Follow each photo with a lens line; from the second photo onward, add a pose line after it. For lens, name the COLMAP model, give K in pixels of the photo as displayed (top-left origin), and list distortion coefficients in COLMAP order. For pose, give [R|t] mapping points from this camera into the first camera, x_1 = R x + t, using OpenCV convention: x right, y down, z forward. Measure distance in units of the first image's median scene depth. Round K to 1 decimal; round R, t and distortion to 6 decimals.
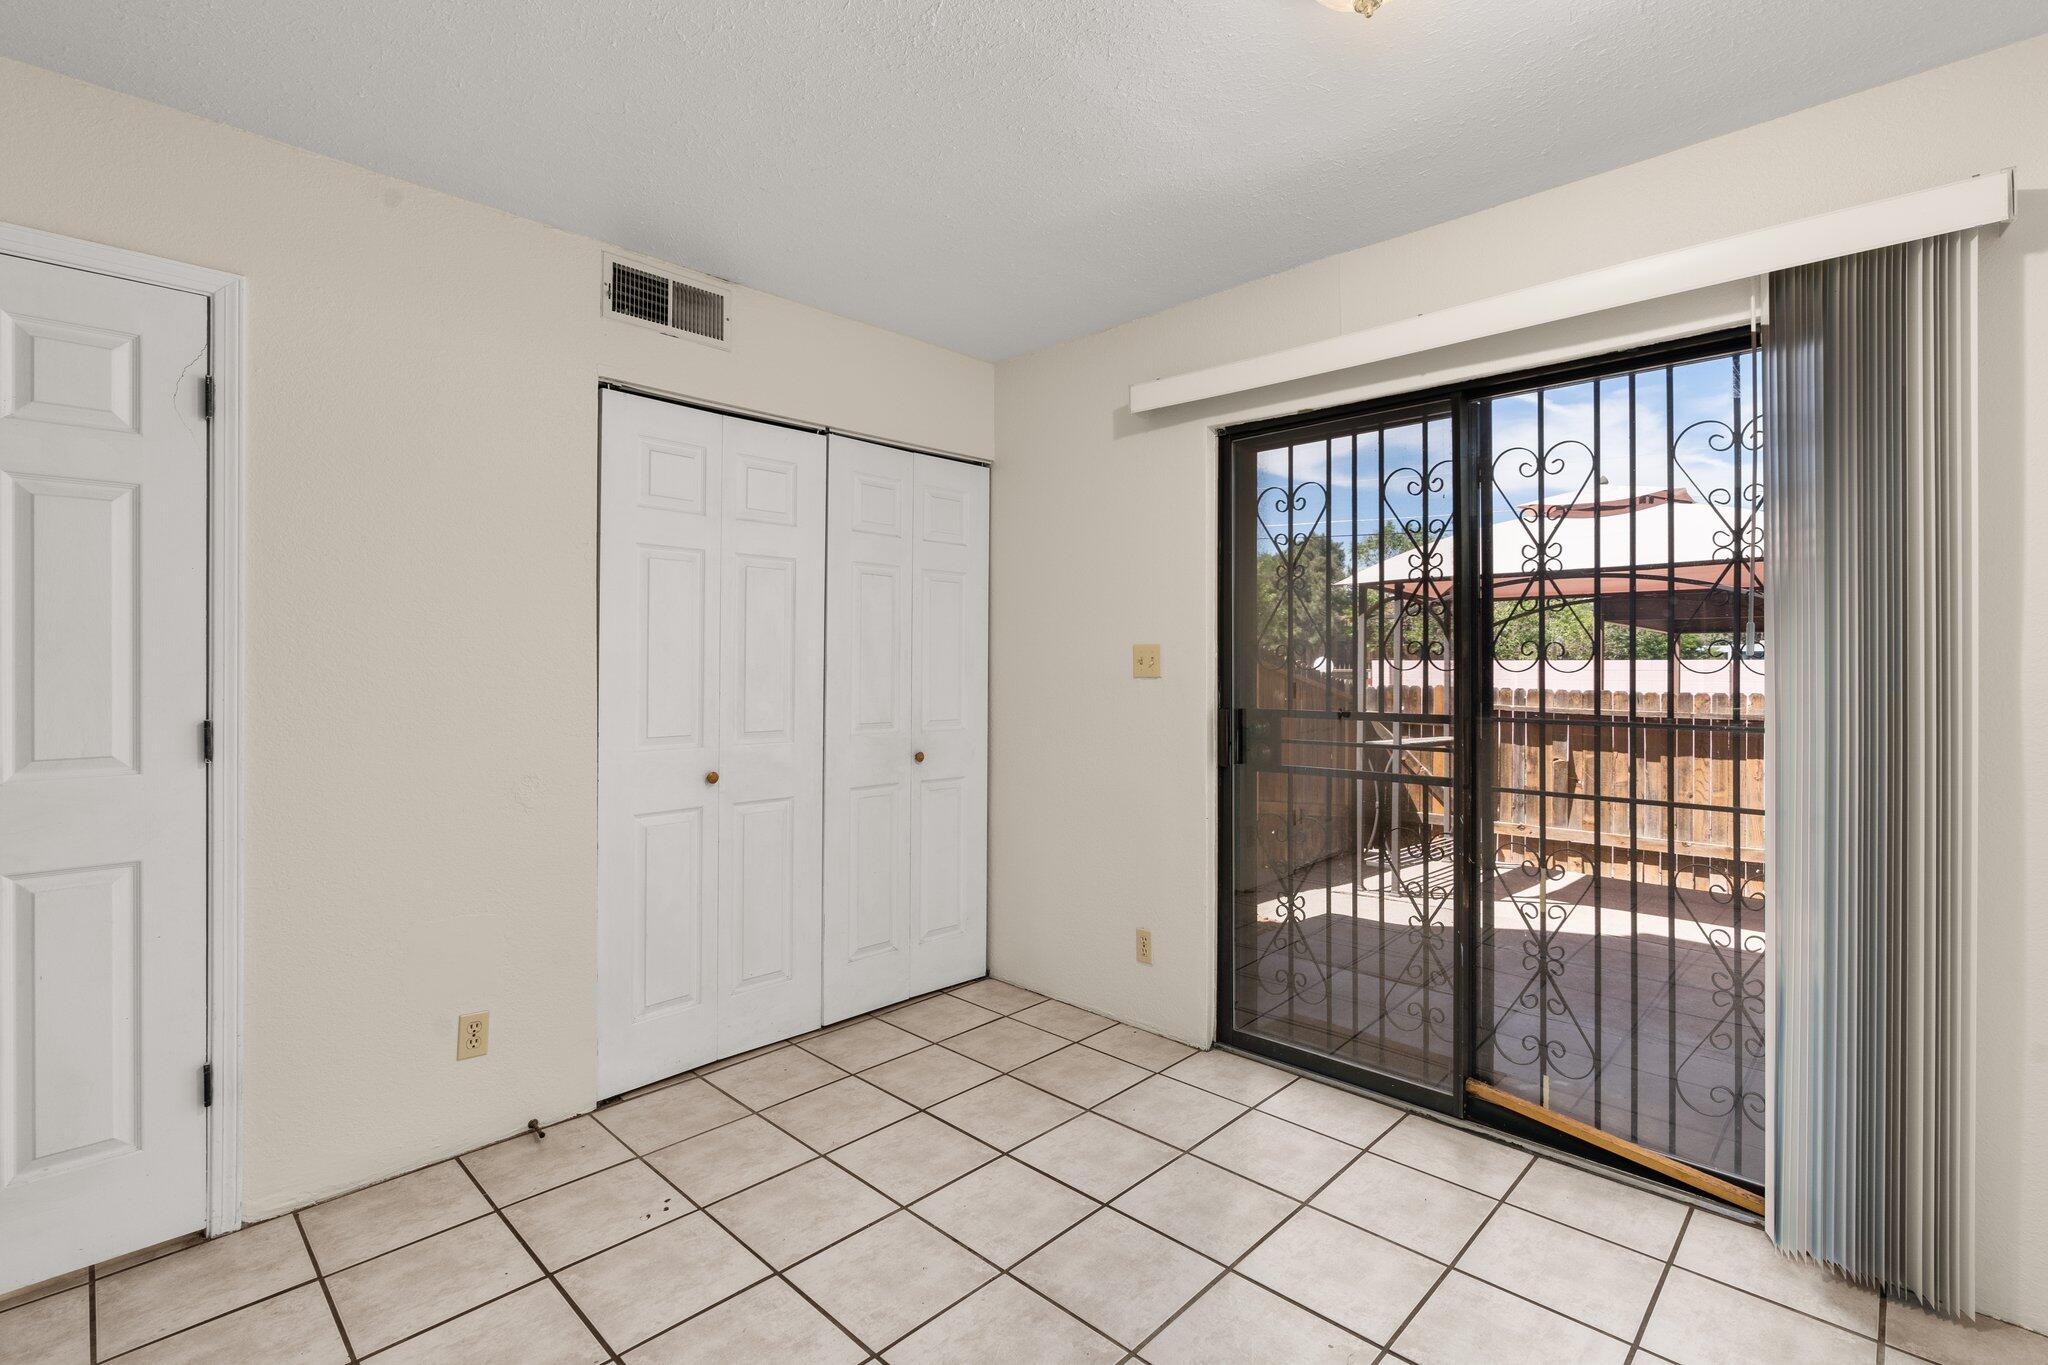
lens RADIAL K [[931.3, 0, 1024.4], [0, 931.3, 663.4], [0, 0, 1]] dist [-0.004319, 0.000366]
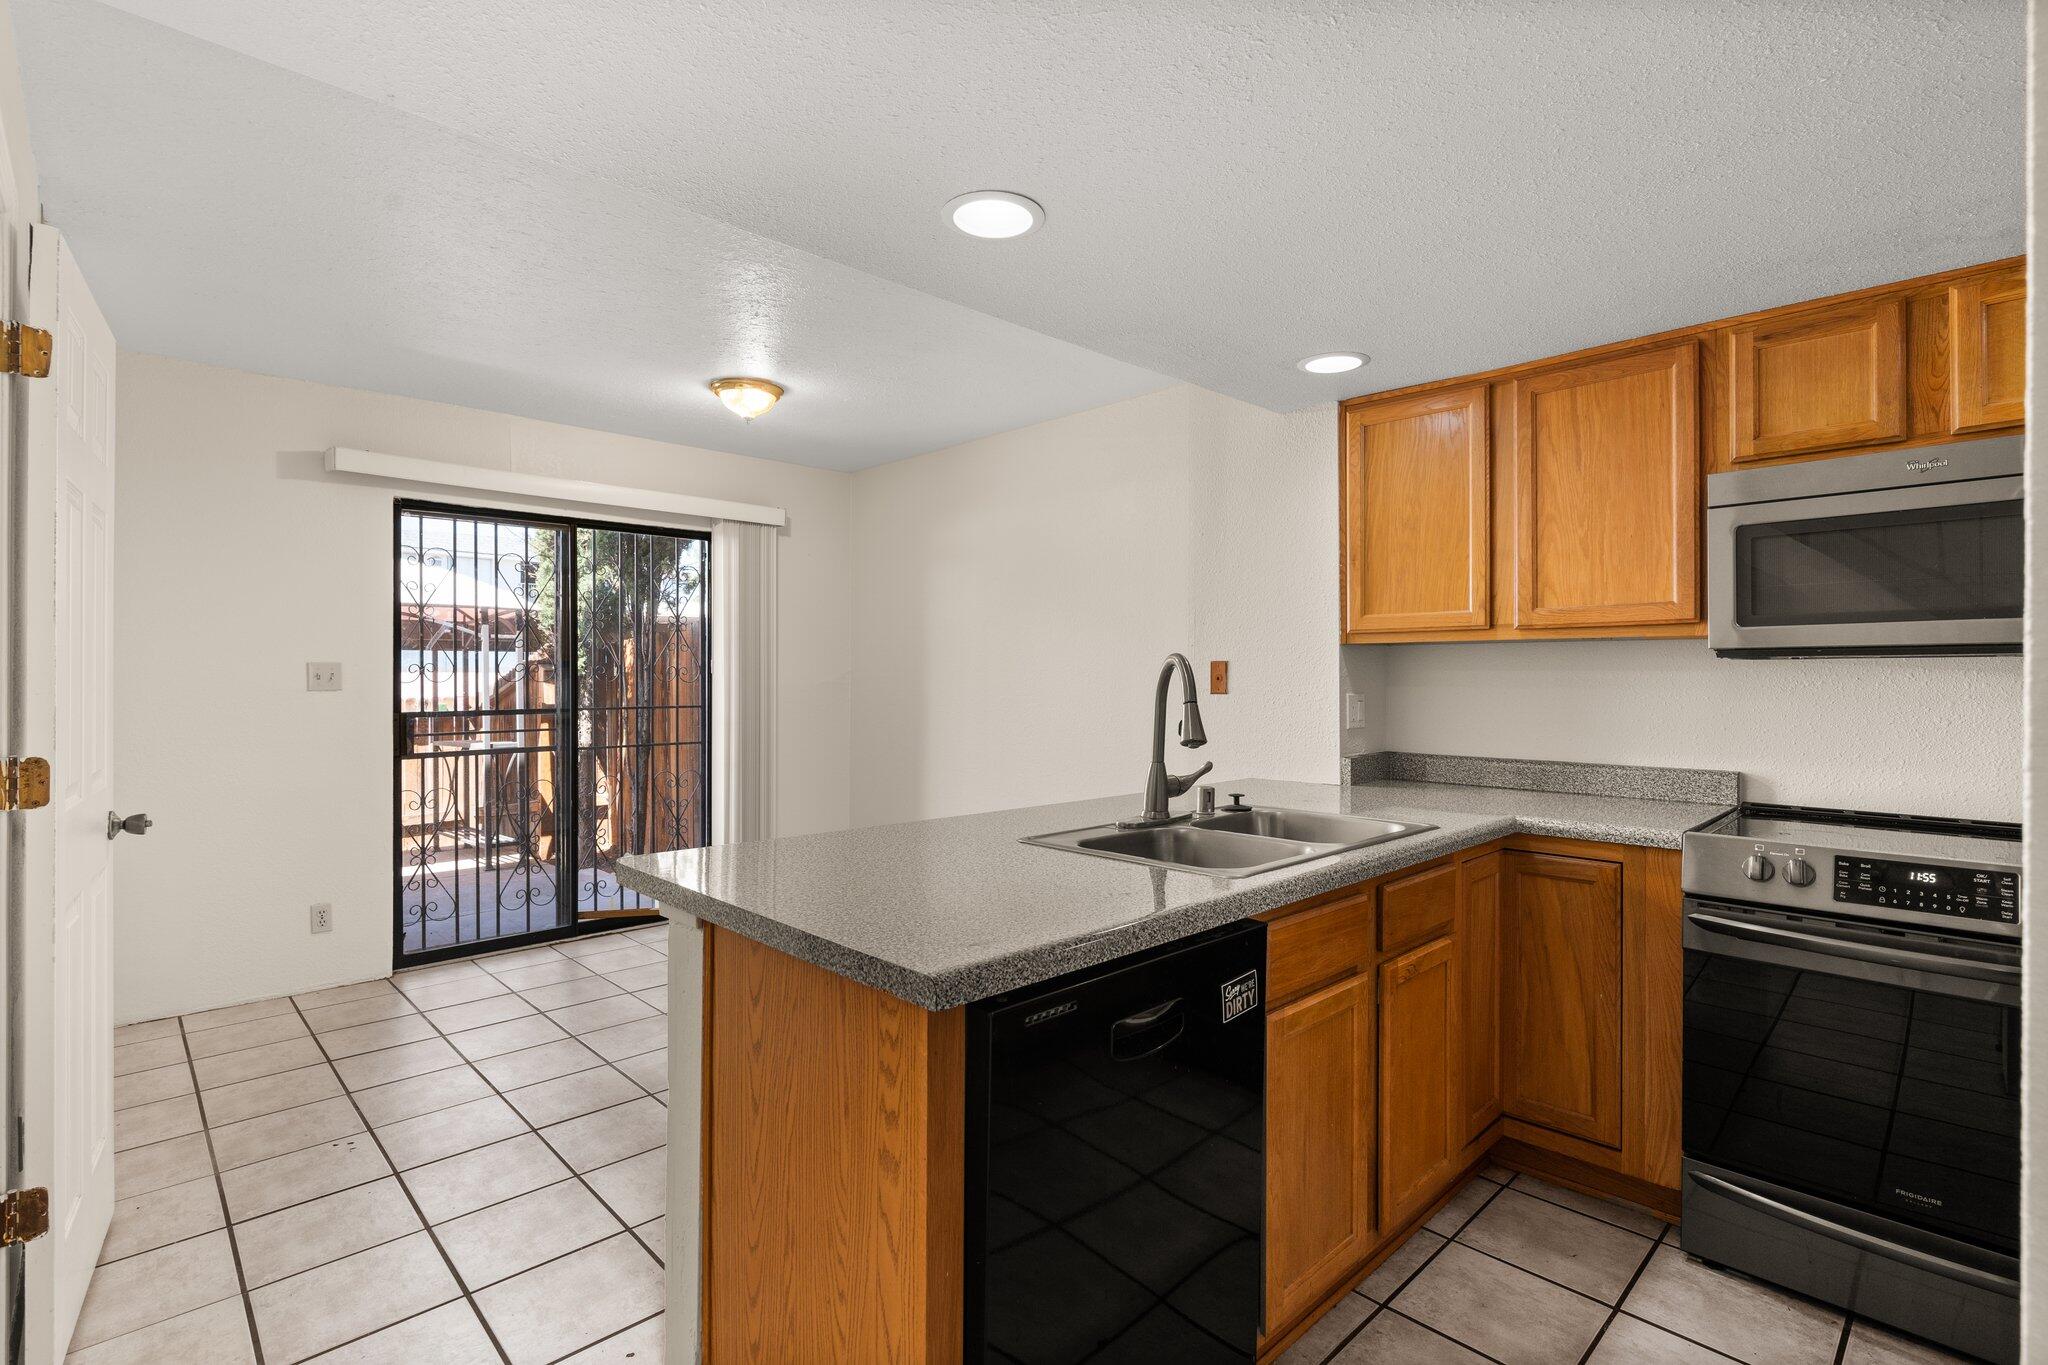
lens RADIAL K [[961.8, 0, 1029.2], [0, 961.8, 673.1], [0, 0, 1]] dist [-0.000500, 0.000418]
pose [[0.029255, 0.000648, 0.999572, -1.186684], [-0.000146, 1.000000, -0.000644, -0.006804], [-0.999572, -0.000127, 0.029255, 0.079610]]
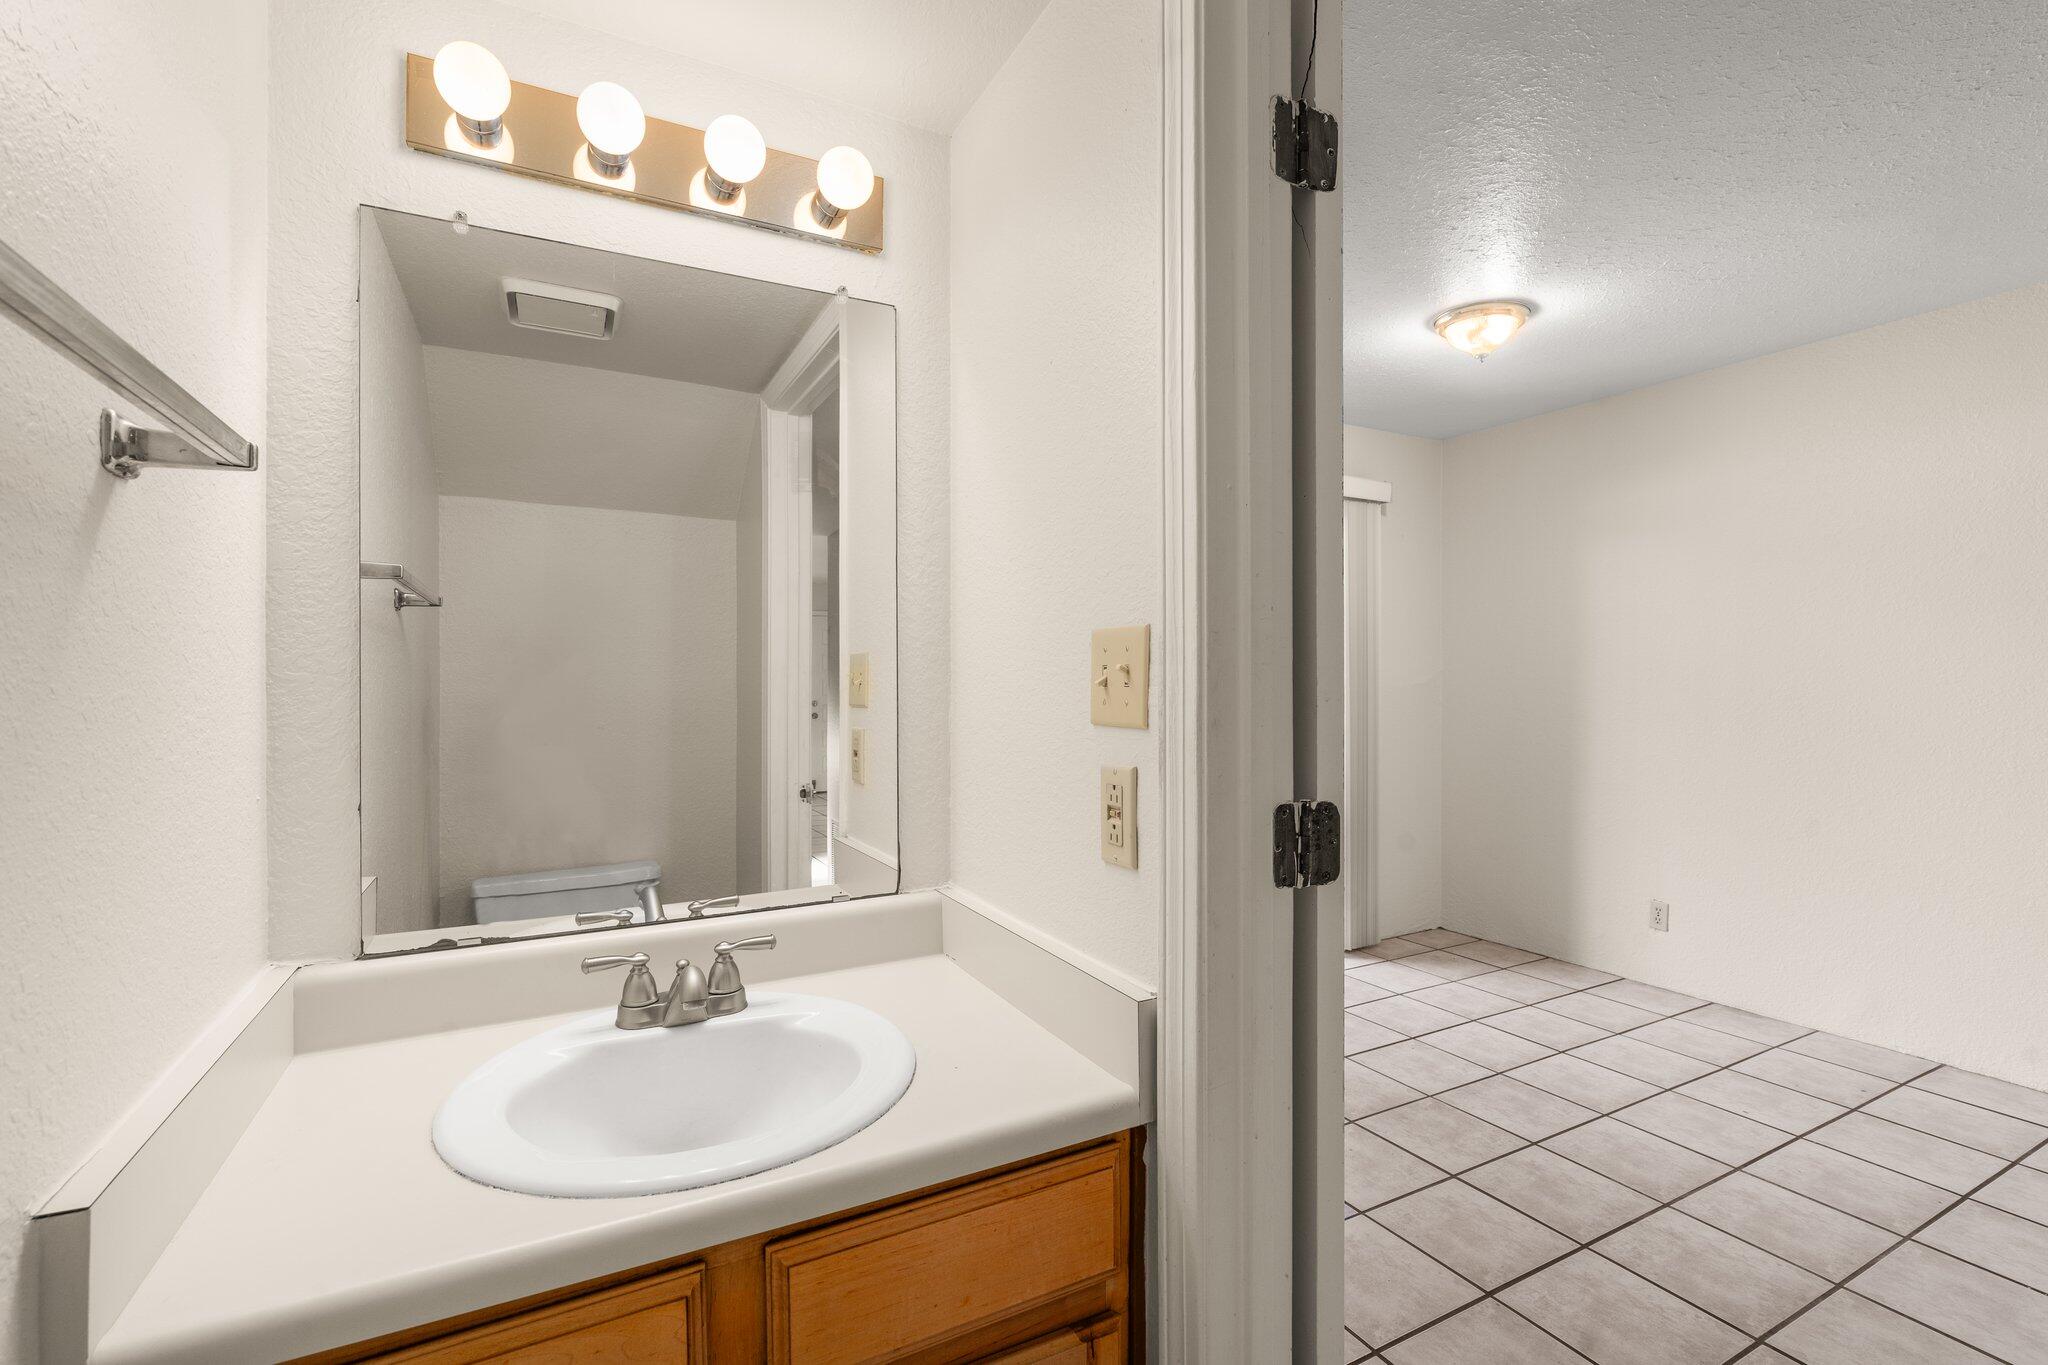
lens RADIAL K [[900.9, 0, 1024.0], [0, 900.9, 682.5], [0, 0, 1]] dist [-0.000898, 0.000085]
pose [[0.306232, -0.004881, 0.951944, -0.977140], [0.003728, 0.999985, 0.003928, -0.002837], [-0.951950, 0.002346, 0.306246, 0.712058]]
